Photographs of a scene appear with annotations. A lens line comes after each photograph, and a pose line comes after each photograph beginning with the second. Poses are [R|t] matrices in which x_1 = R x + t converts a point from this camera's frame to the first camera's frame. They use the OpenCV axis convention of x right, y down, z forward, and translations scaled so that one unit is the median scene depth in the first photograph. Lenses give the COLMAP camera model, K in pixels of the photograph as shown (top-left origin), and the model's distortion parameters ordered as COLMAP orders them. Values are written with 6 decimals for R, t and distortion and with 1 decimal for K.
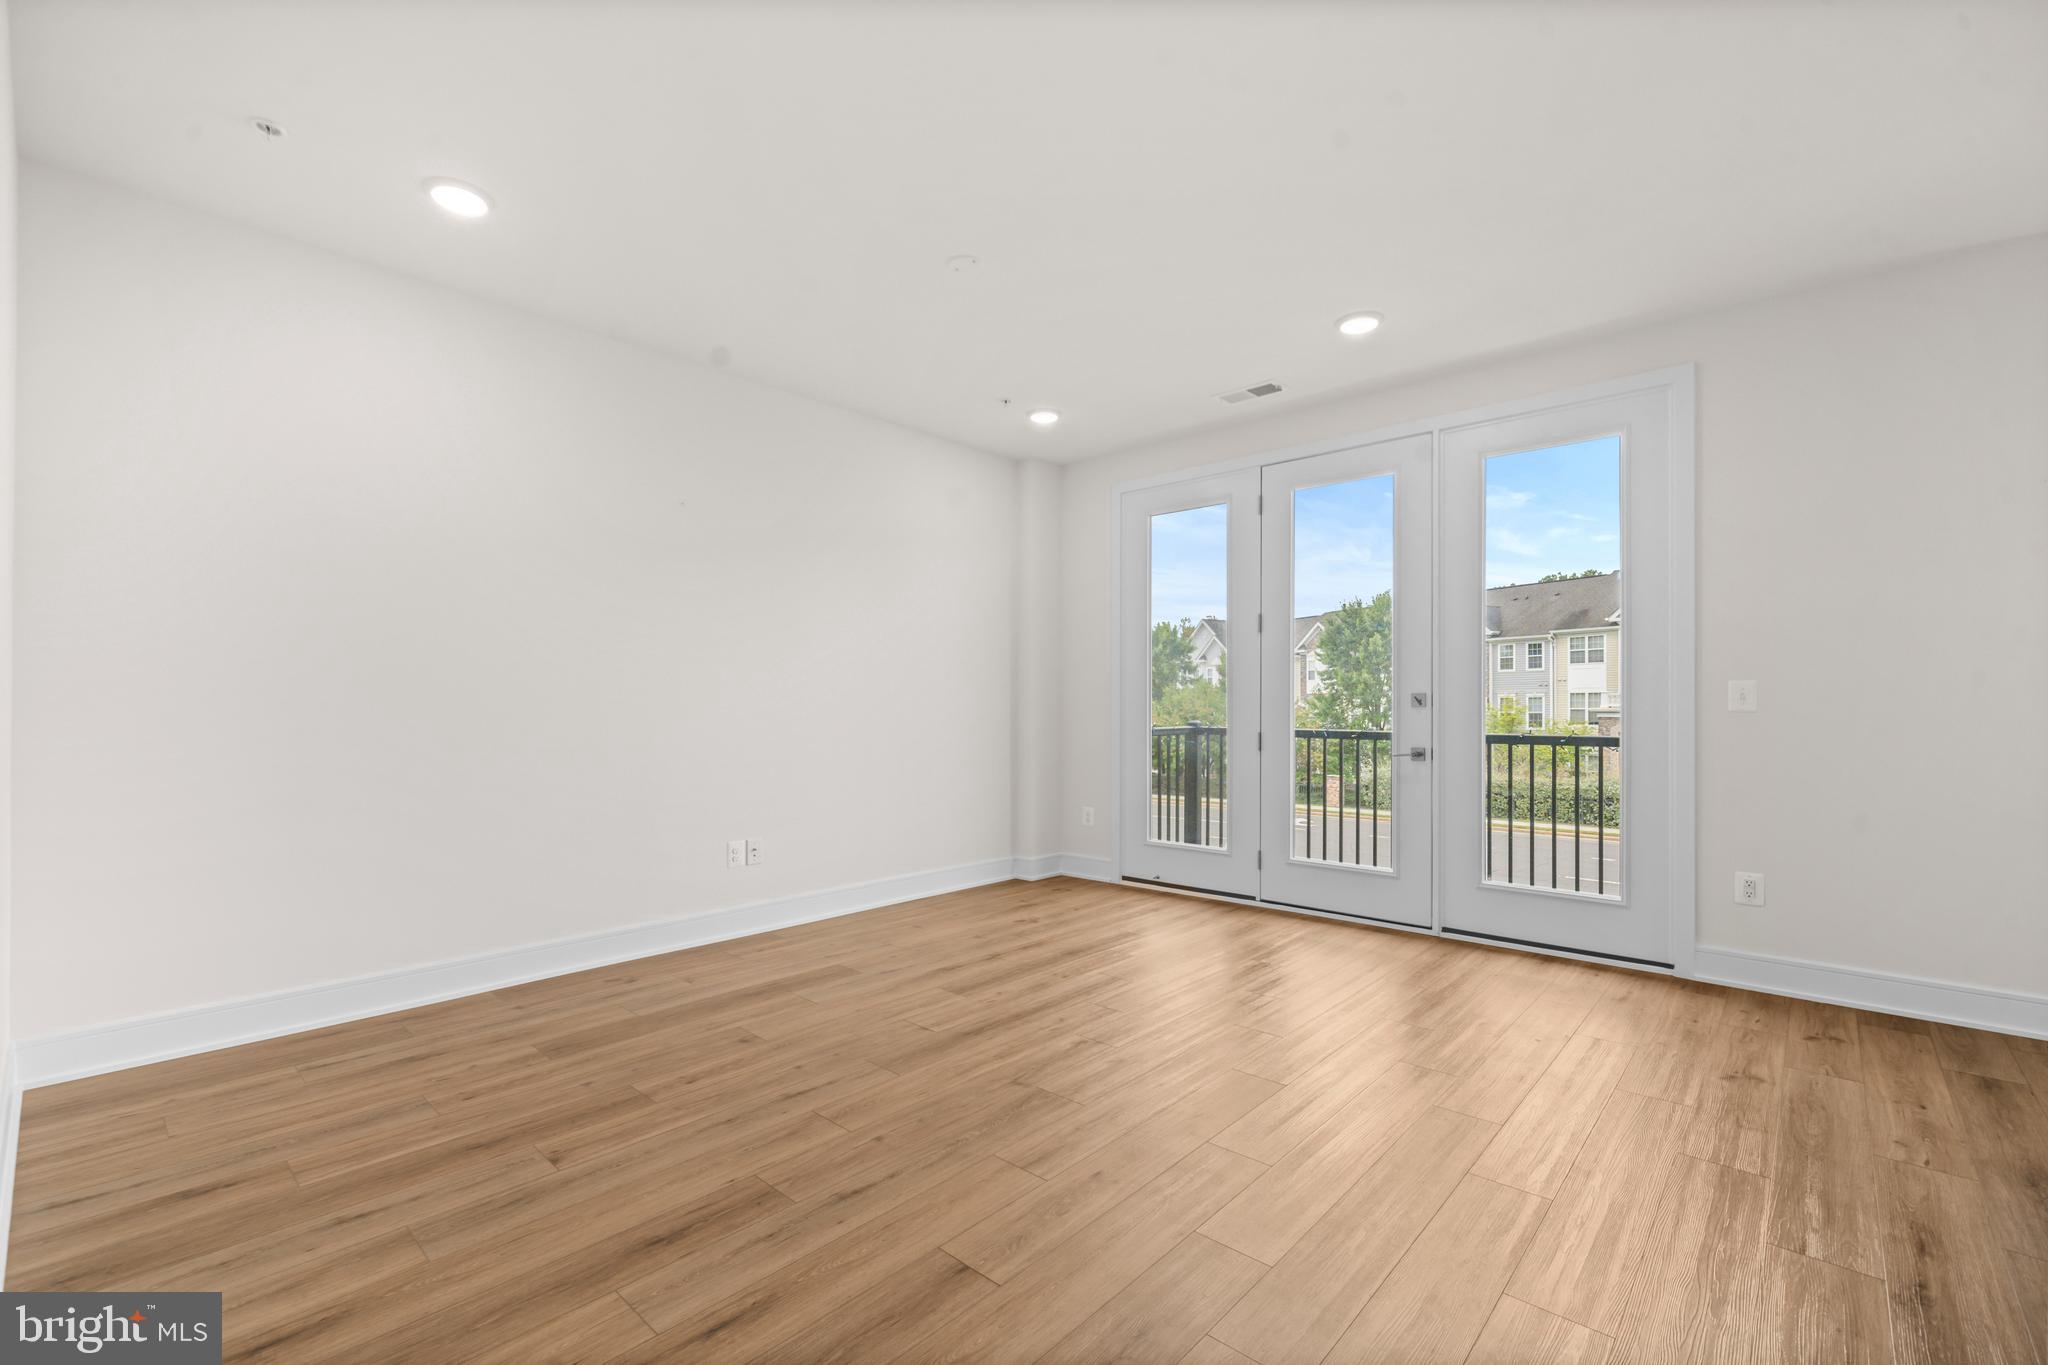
lens RADIAL K [[880.1, 0, 1025.0], [0, 880.1, 698.7], [0, 0, 1]] dist [-0.014474, -0.000119]
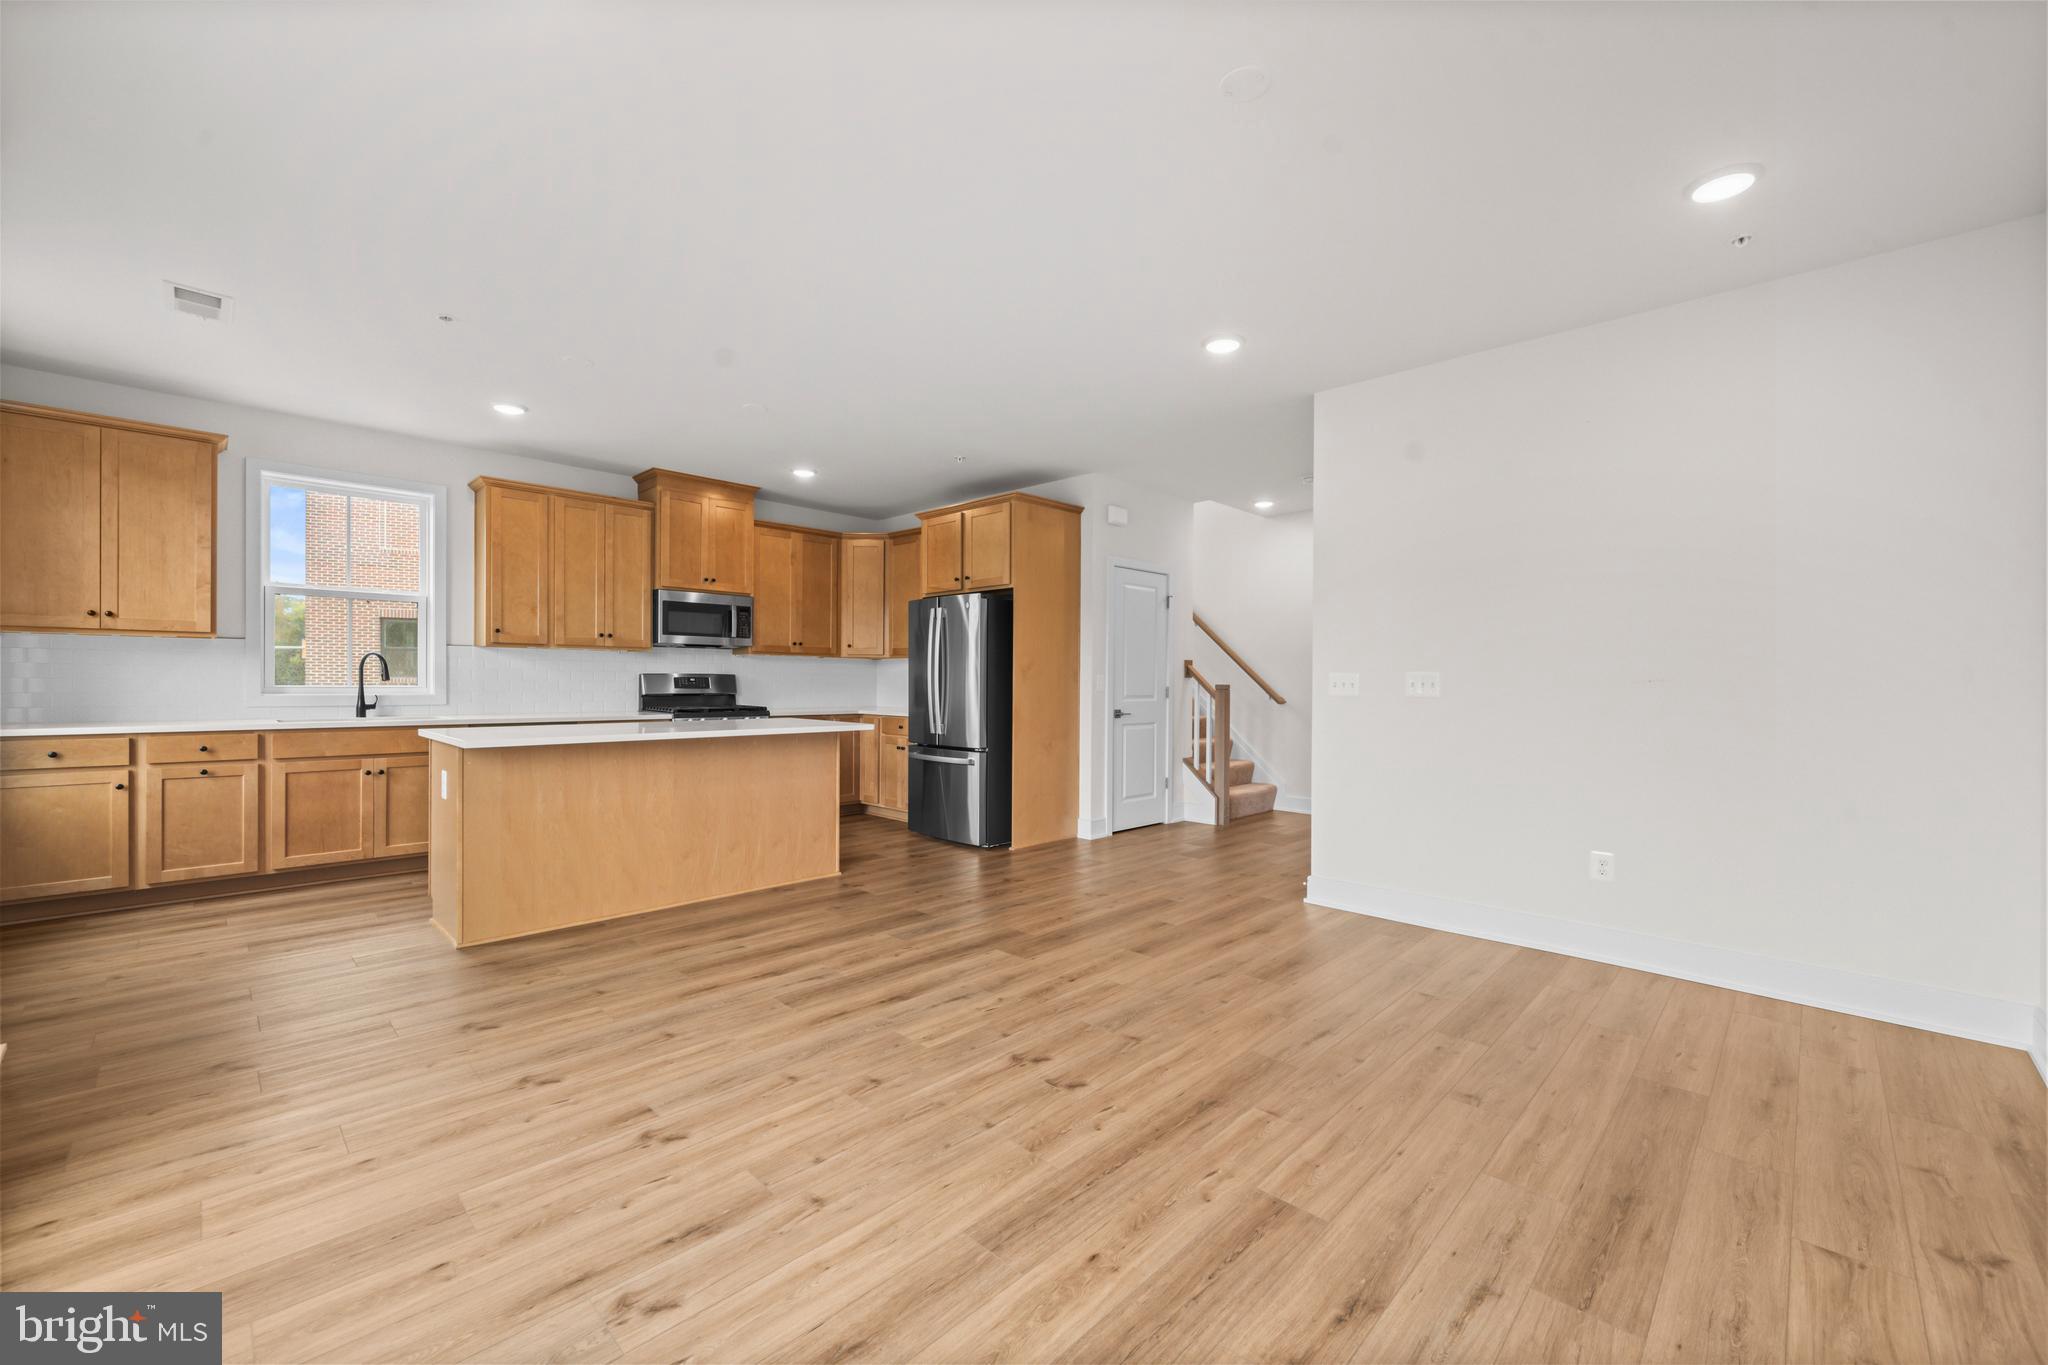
lens RADIAL K [[817.2, 0, 1026.6], [0, 817.2, 686.6], [0, 0, 1]] dist [-0.001518, 0.000018]
pose [[-0.999508, -0.010576, 0.029525, 0.078567], [-0.010610, 0.999943, -0.000992, -0.002003], [-0.029513, -0.001304, -0.999564, 1.556612]]
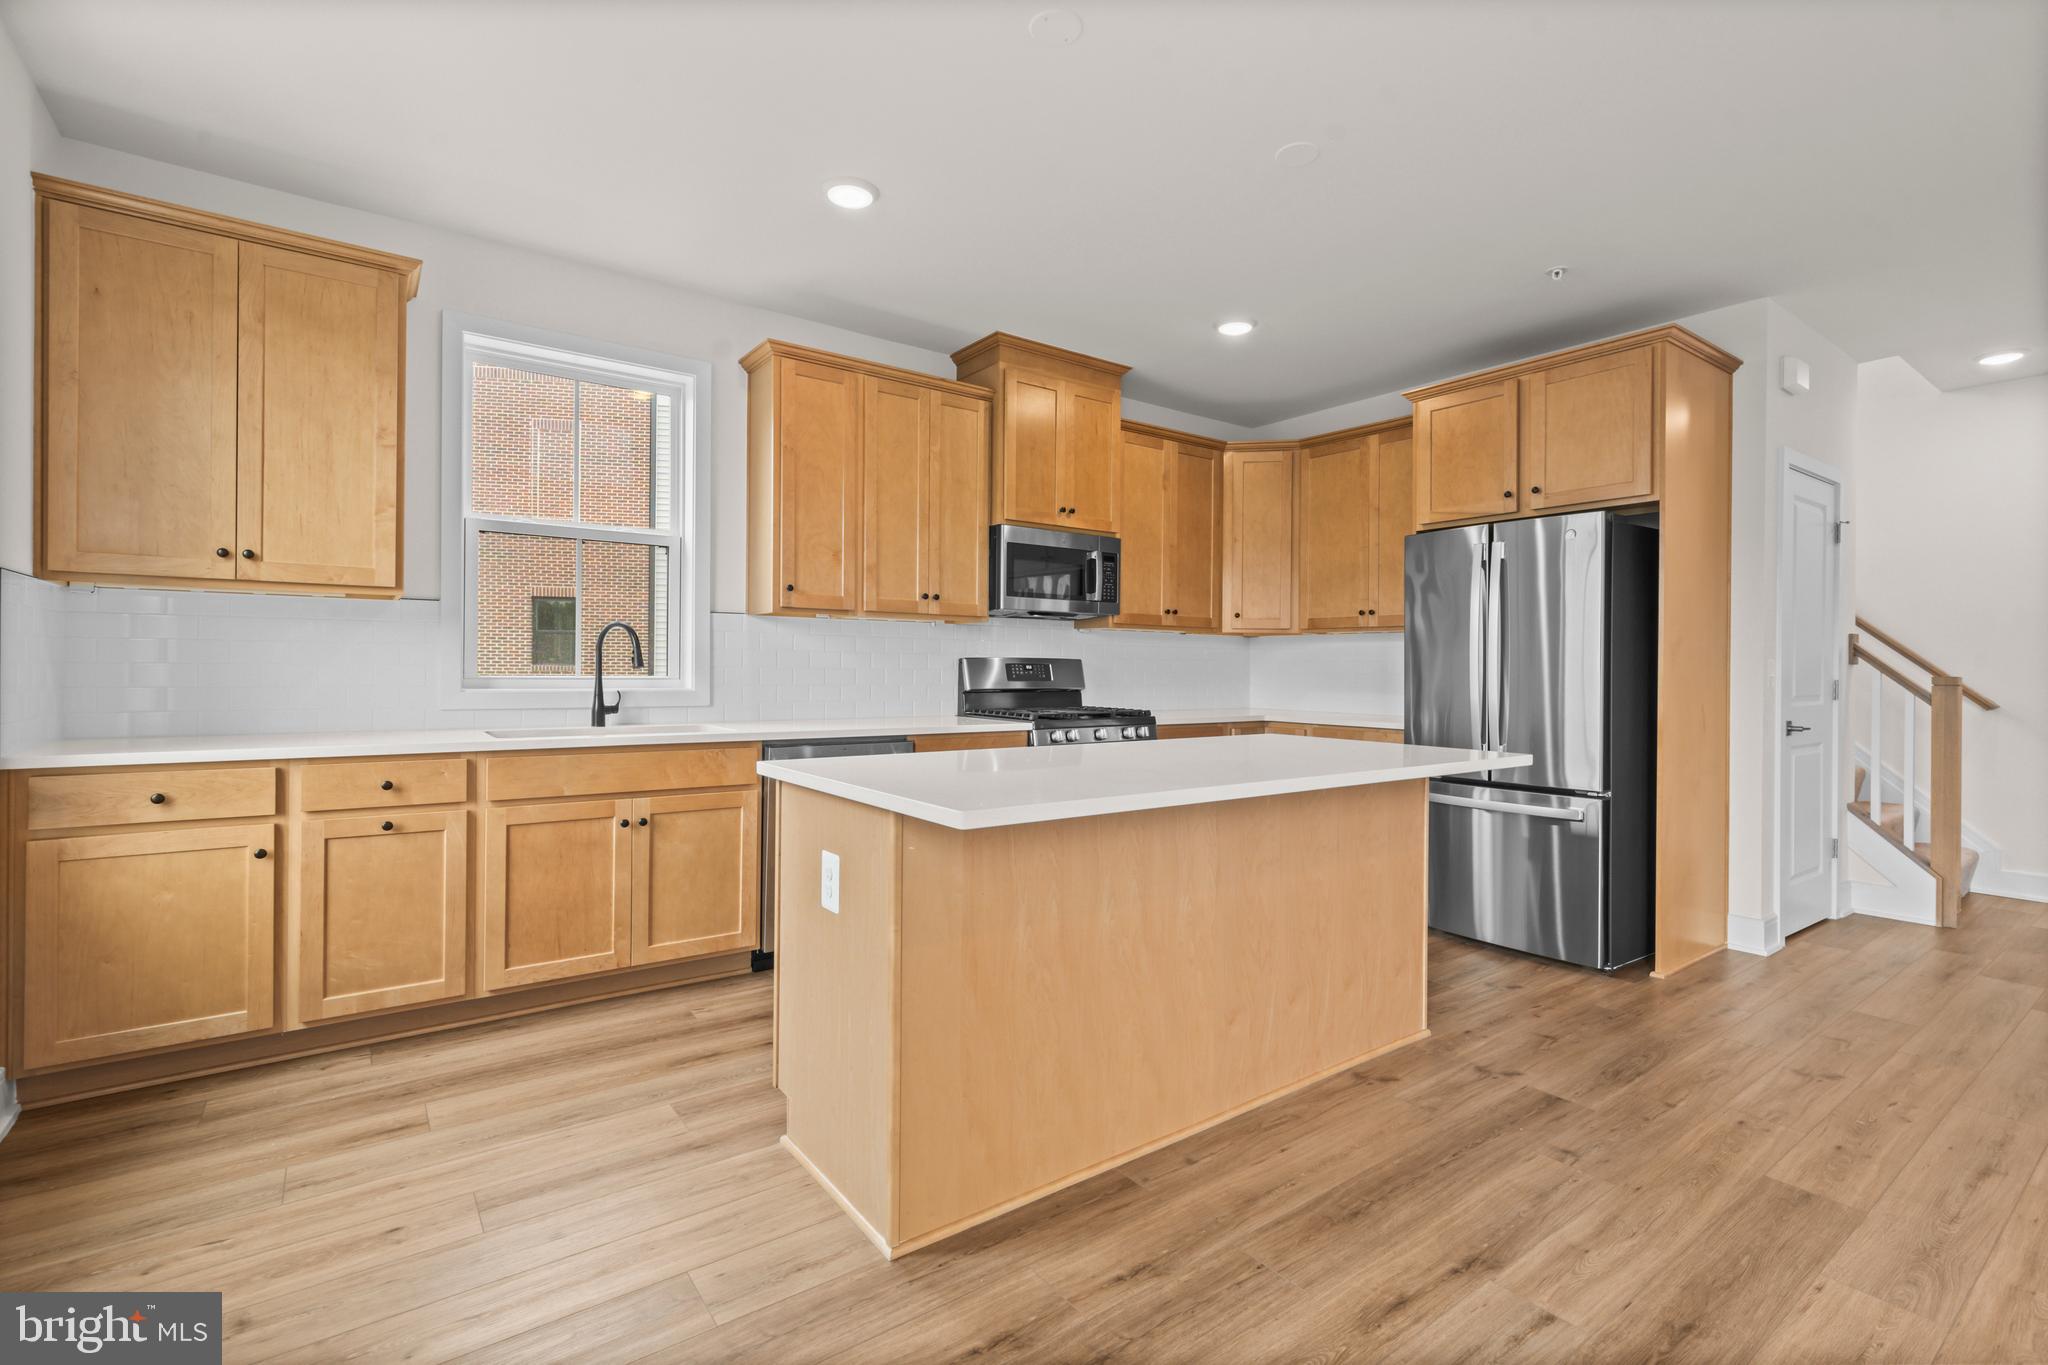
lens RADIAL K [[930.8, 0, 1023.5], [0, 930.8, 669.8], [0, 0, 1]] dist [0.001961, -0.000279]
pose [[-0.981378, -0.011442, 0.191743, 0.649305], [-0.012903, 0.999896, -0.006372, 0.000986], [-0.191650, -0.008727, -0.981425, 1.060017]]
